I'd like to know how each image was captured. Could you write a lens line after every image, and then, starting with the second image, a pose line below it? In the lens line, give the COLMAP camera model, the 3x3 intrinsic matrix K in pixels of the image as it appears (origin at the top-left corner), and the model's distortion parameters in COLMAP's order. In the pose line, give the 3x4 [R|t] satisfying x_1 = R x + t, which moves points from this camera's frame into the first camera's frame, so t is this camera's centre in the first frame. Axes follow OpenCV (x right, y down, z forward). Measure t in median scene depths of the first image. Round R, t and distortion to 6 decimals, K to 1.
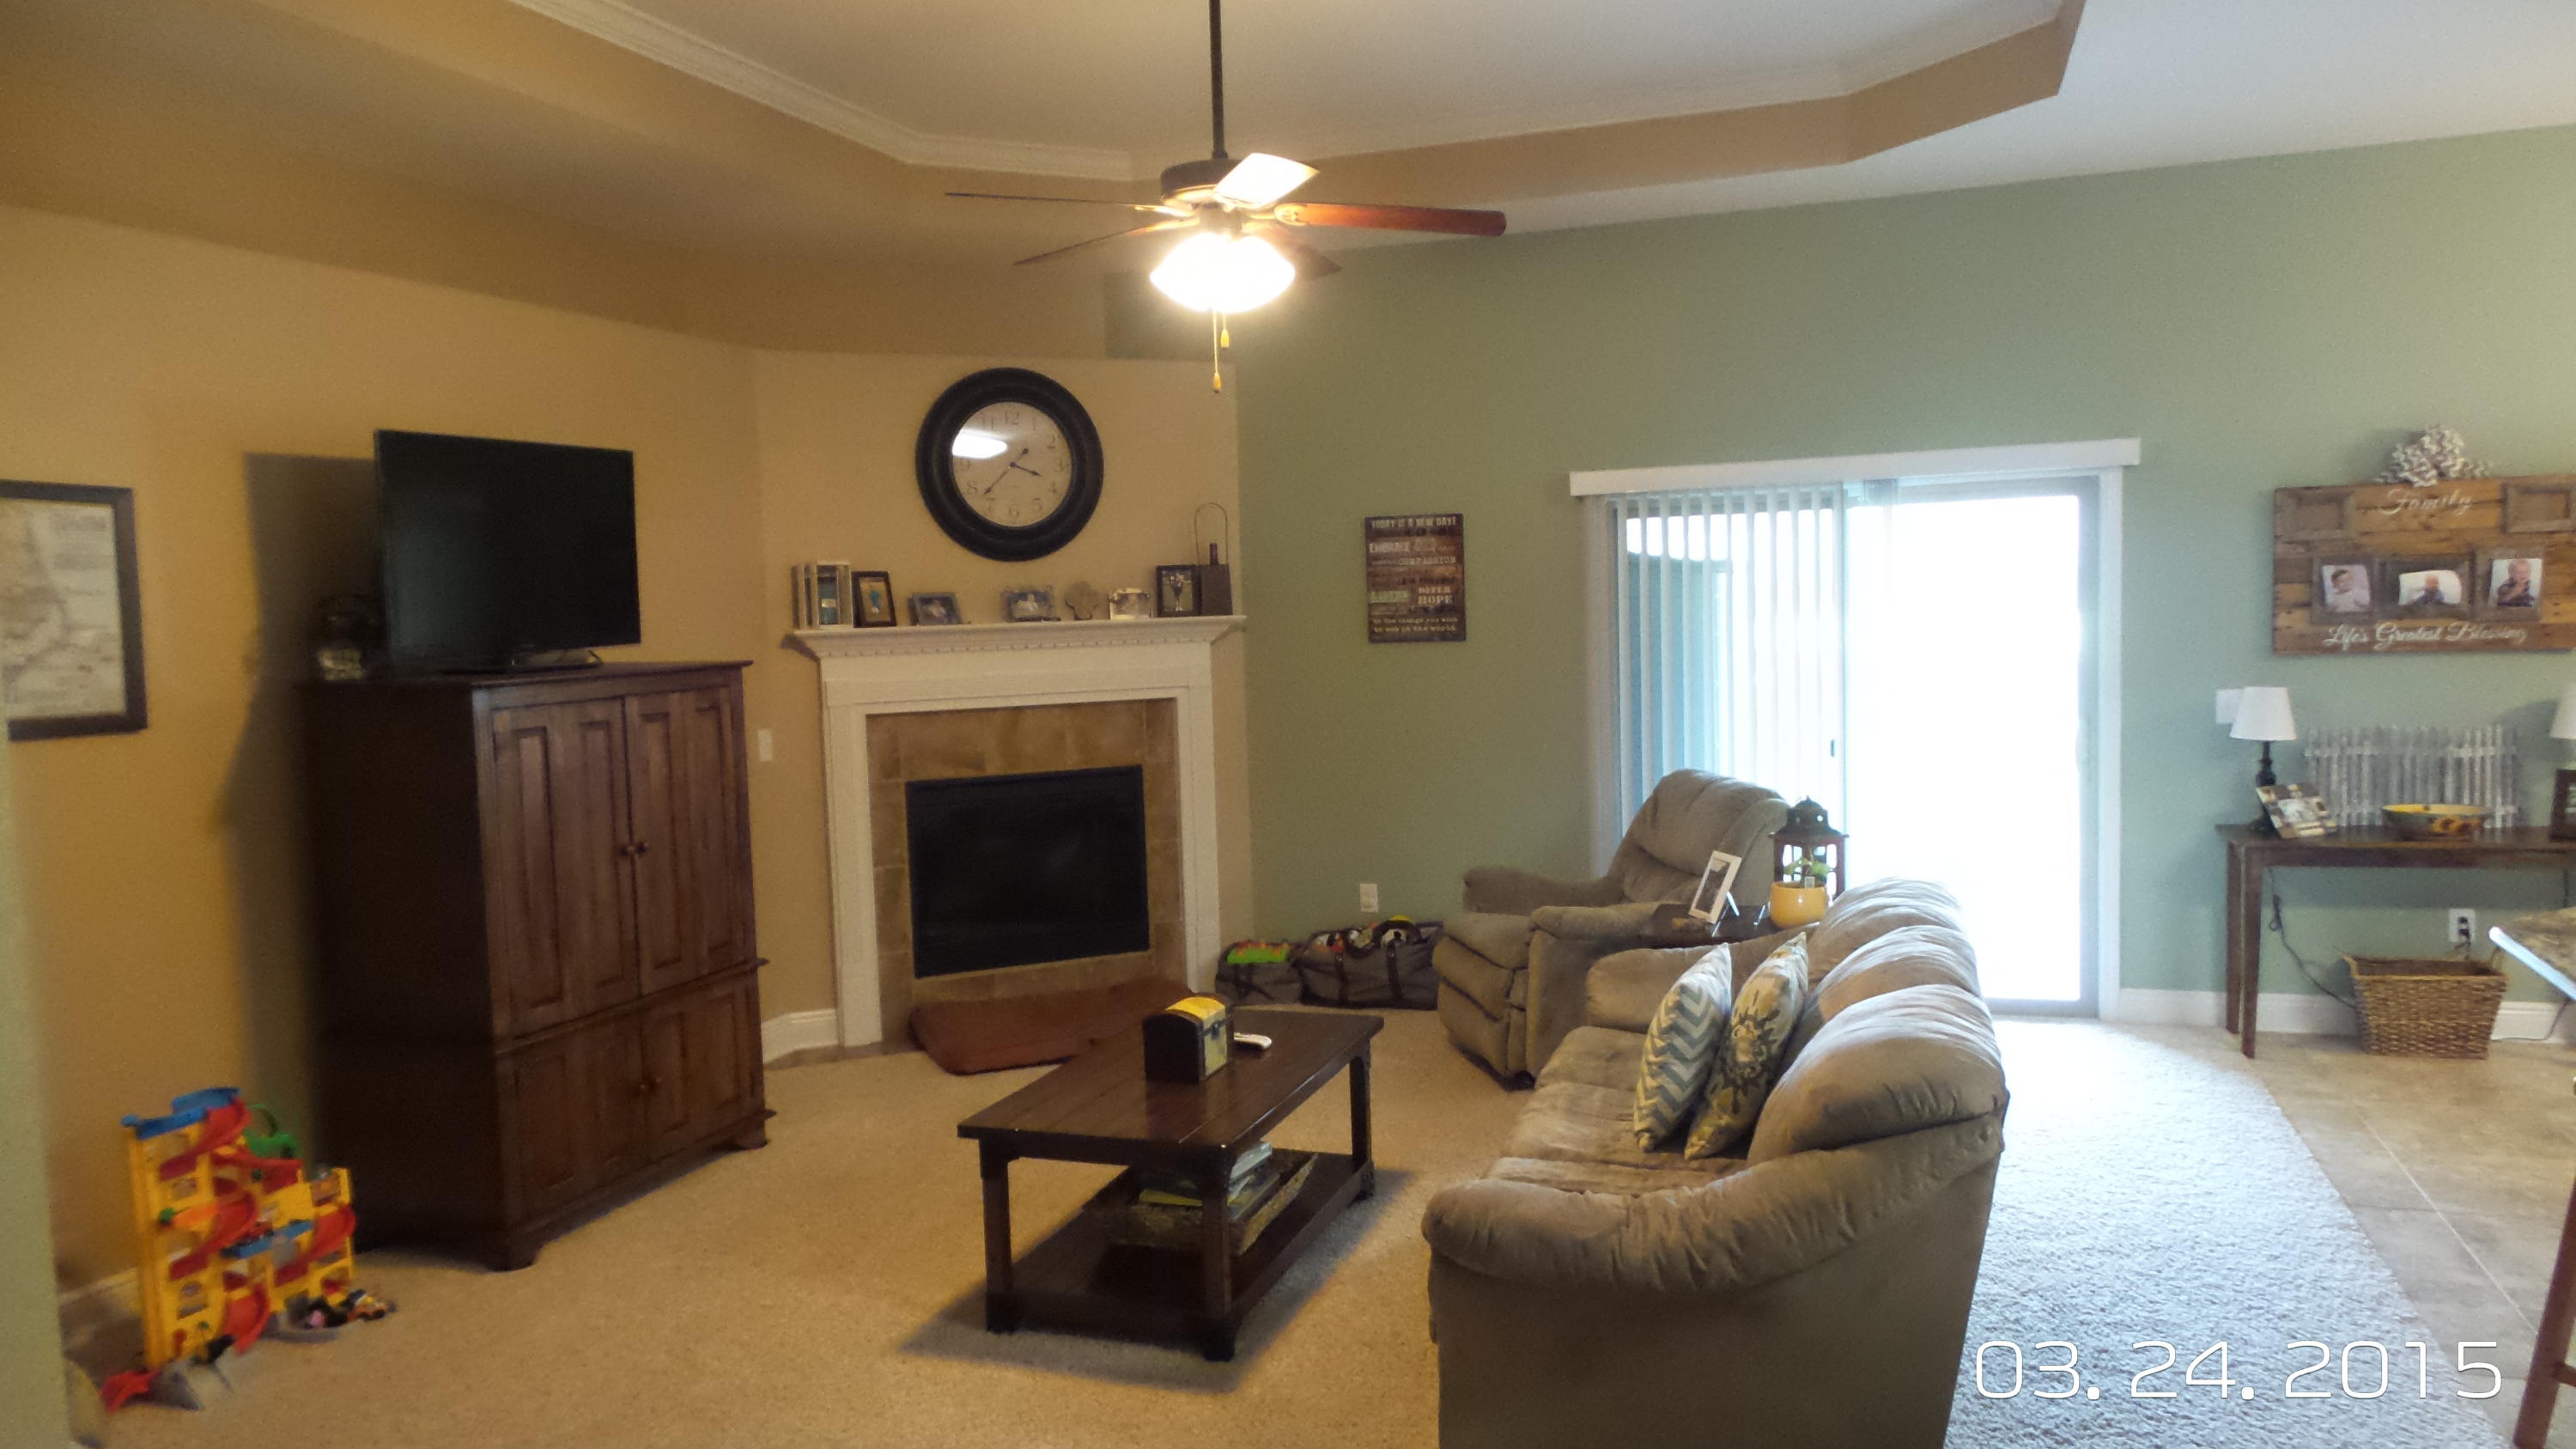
lens RADIAL K [[1760.4, 0, 1284.6], [0, 1760.4, 725.1], [0, 0, 1]] dist [-0.012671, 0.014982]
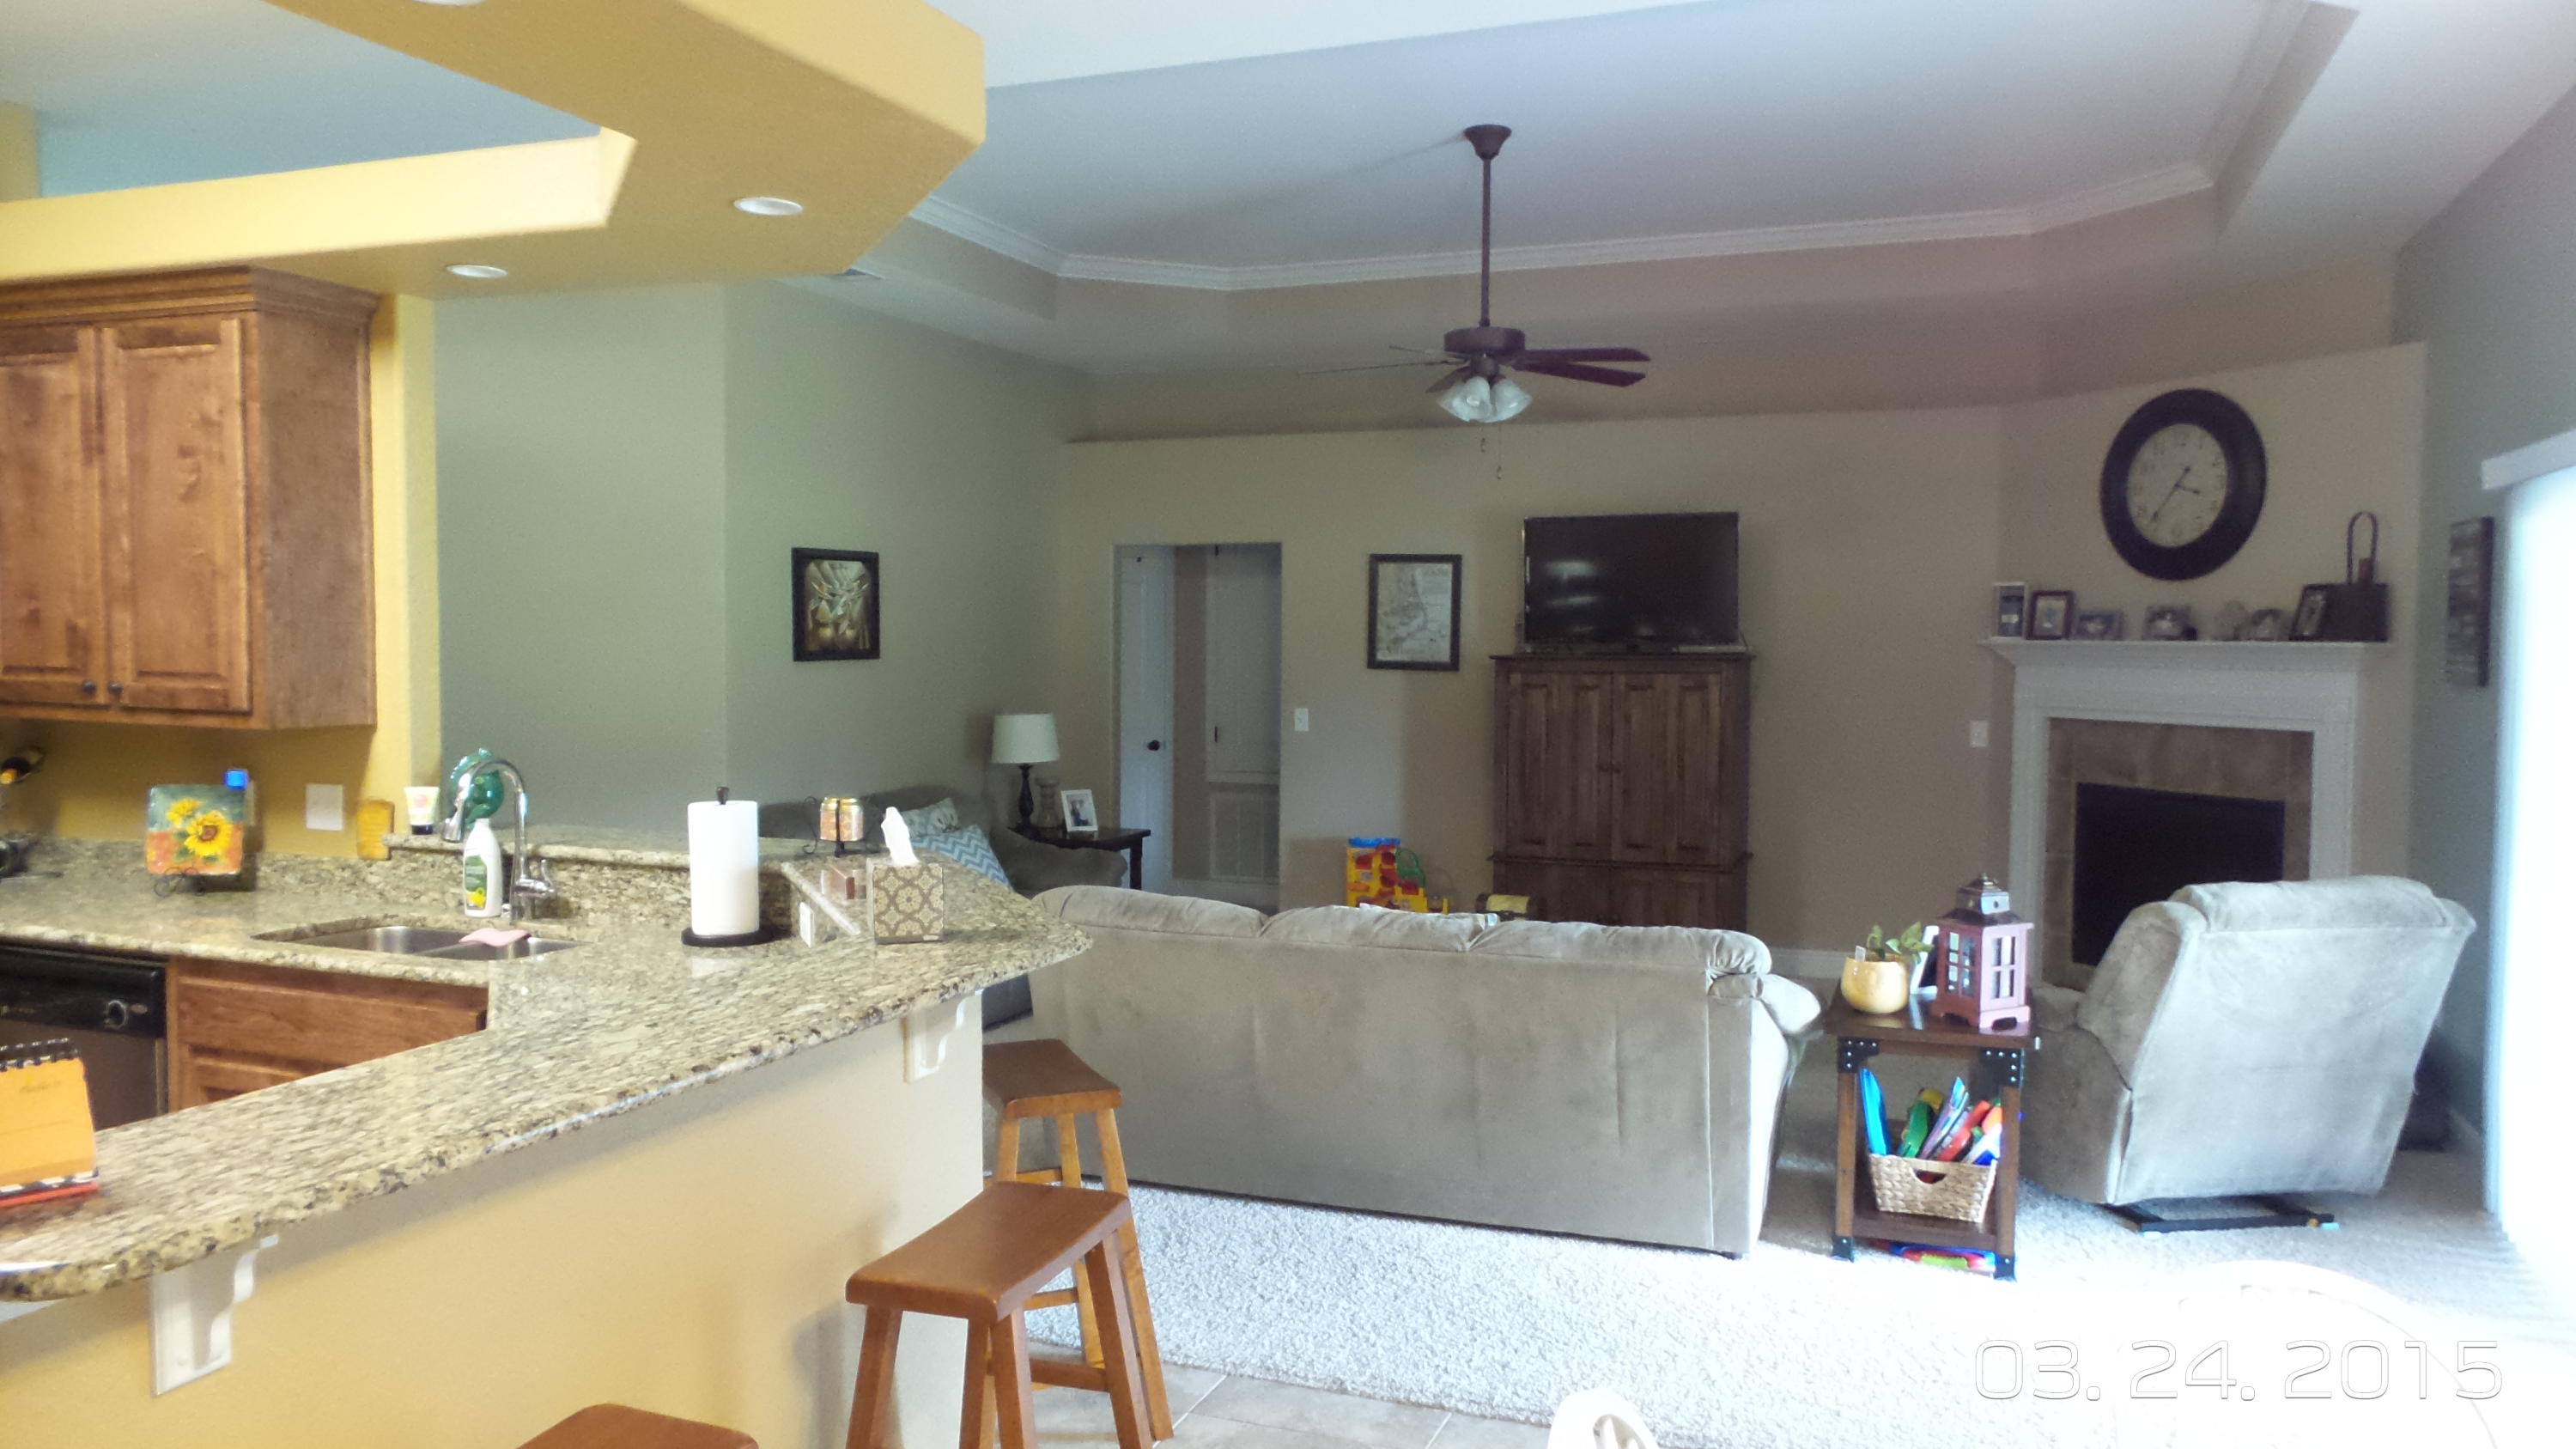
lens RADIAL K [[1760.4, 0, 1273.4], [0, 1760.4, 754.2], [0, 0, 1]] dist [-0.012671, 0.014982]
pose [[-0.034498, 0.099180, -0.994471, 0.919109], [-0.074186, 0.992064, 0.101513, -0.061051], [0.996648, 0.077278, -0.026866, 0.544749]]
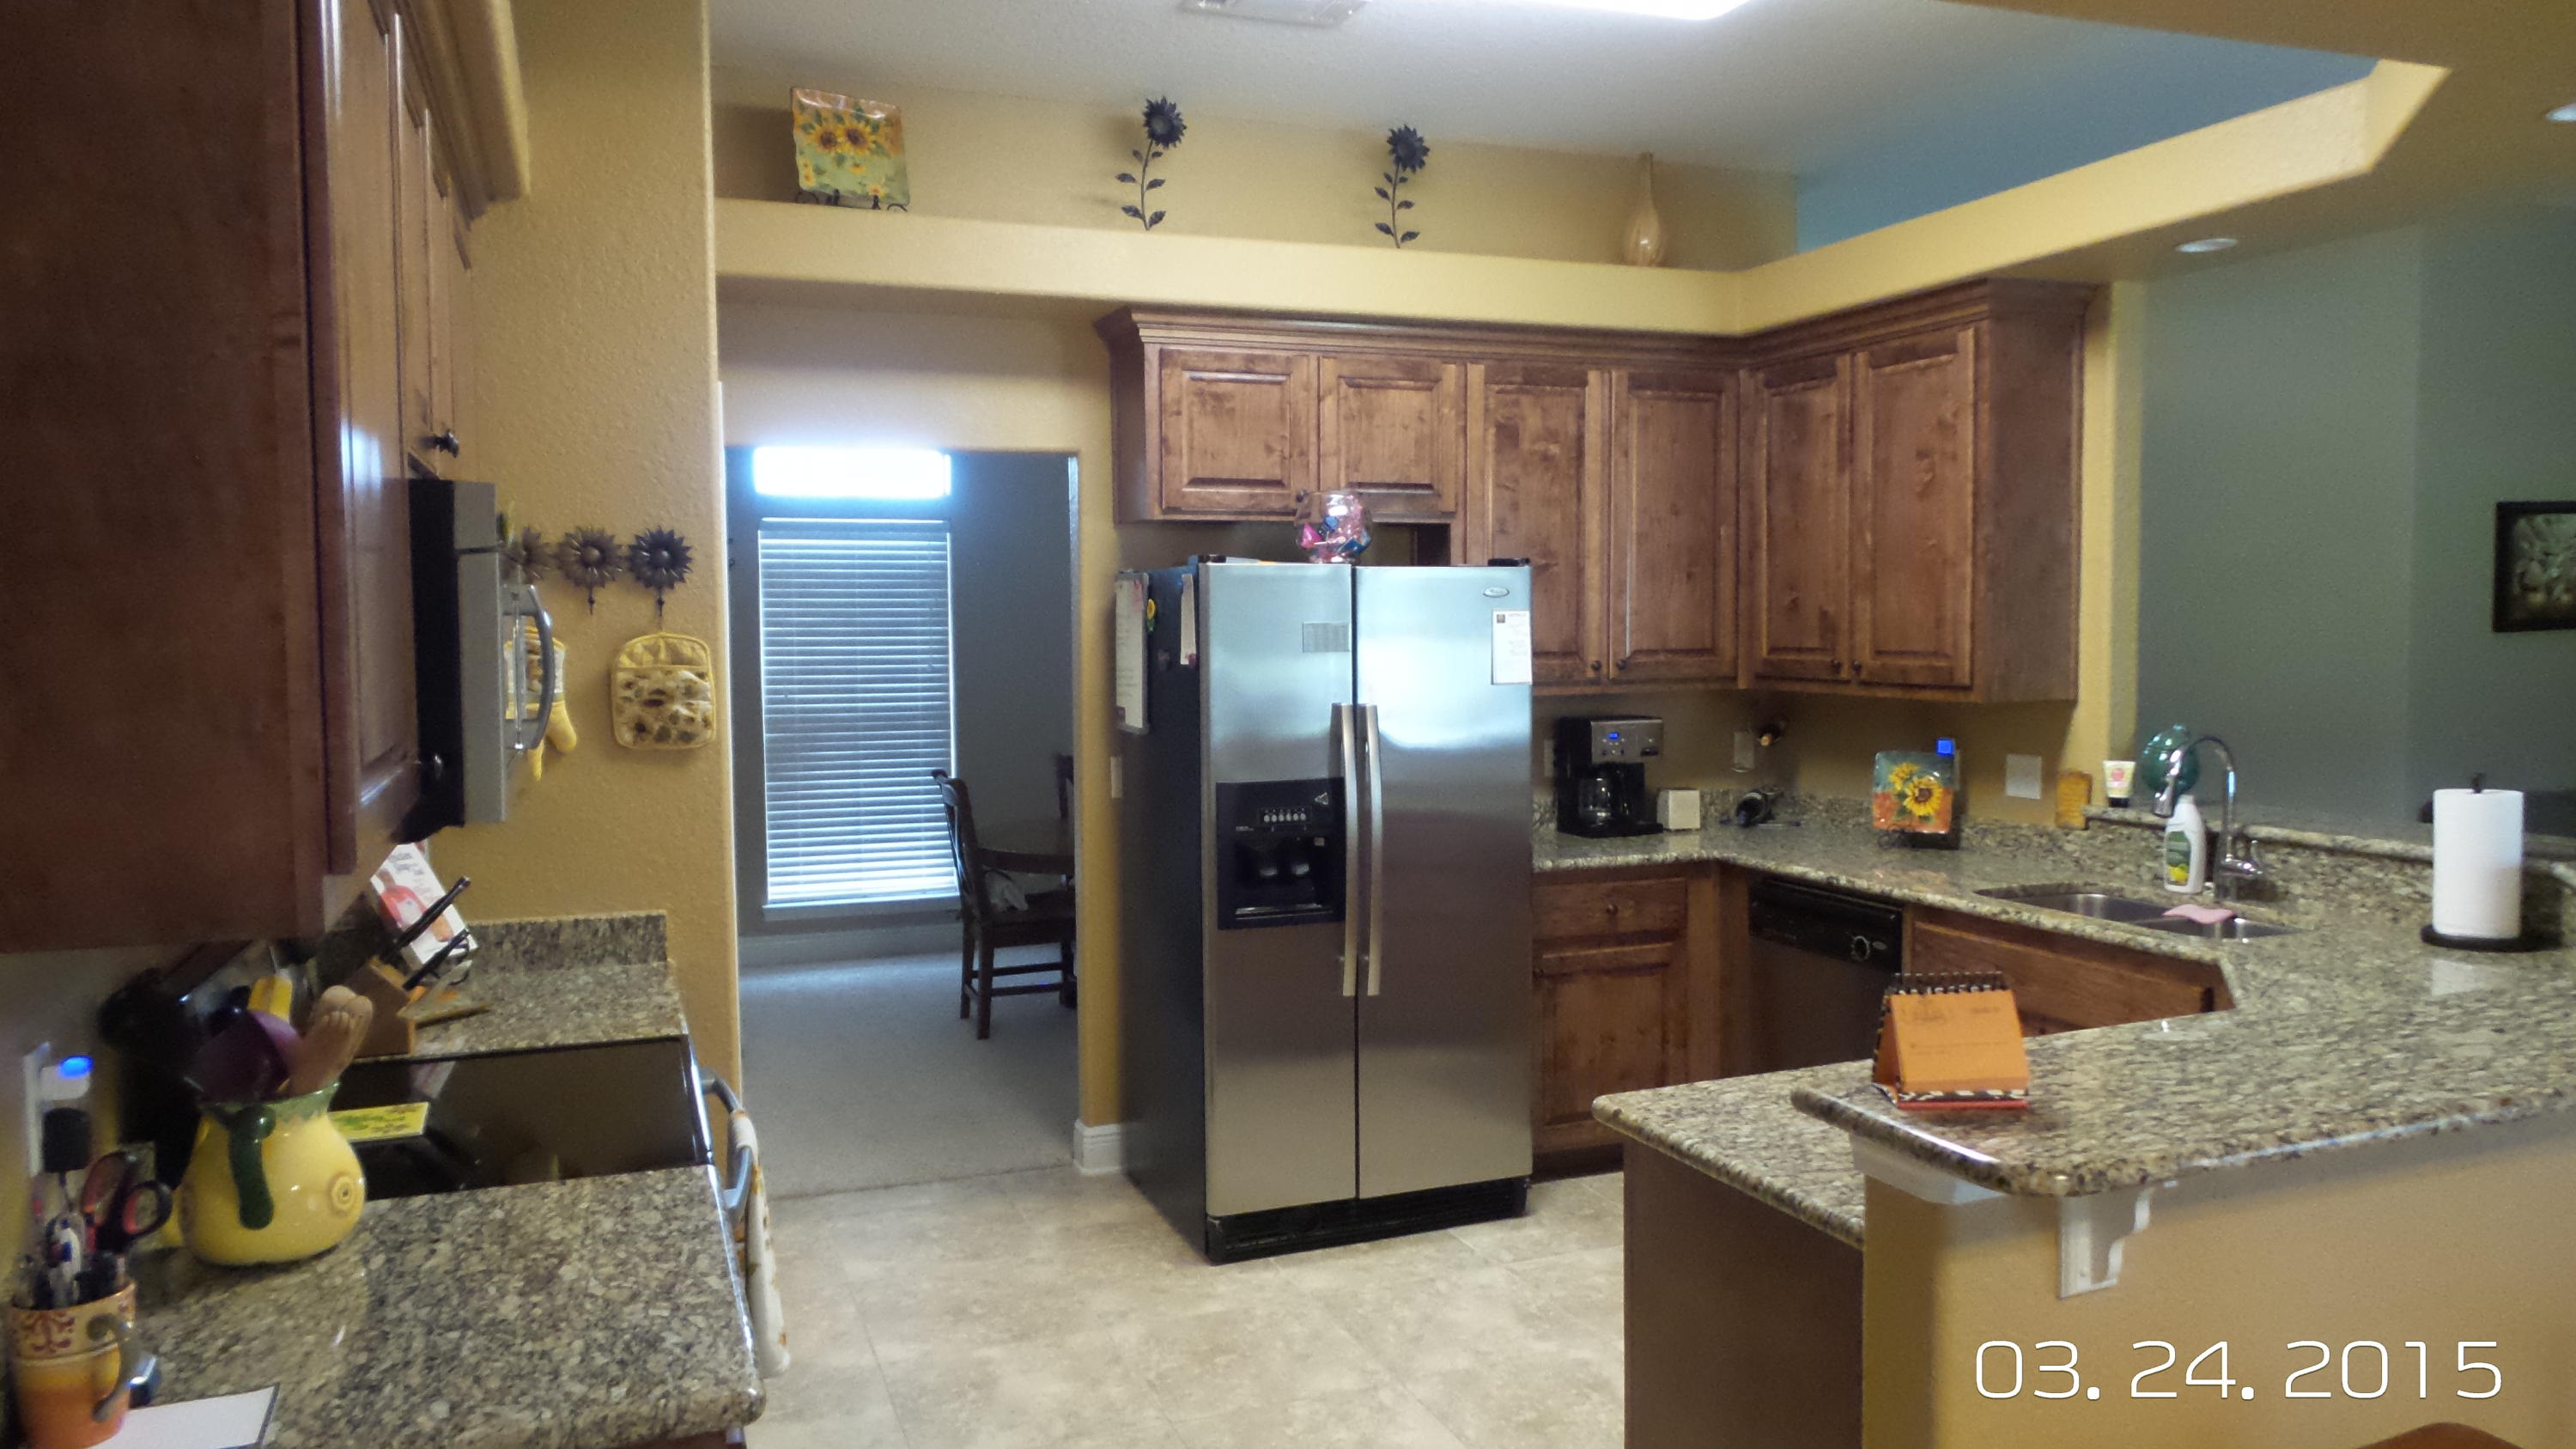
lens RADIAL K [[1760.4, 0, 1325.3], [0, 1760.4, 748.6], [0, 0, 1]] dist [-0.012671, 0.014982]
pose [[-0.750084, 0.095134, -0.654465, 0.946906], [-0.000780, 0.989471, 0.144726, -0.060572], [0.661342, 0.109067, -0.742112, 0.509133]]
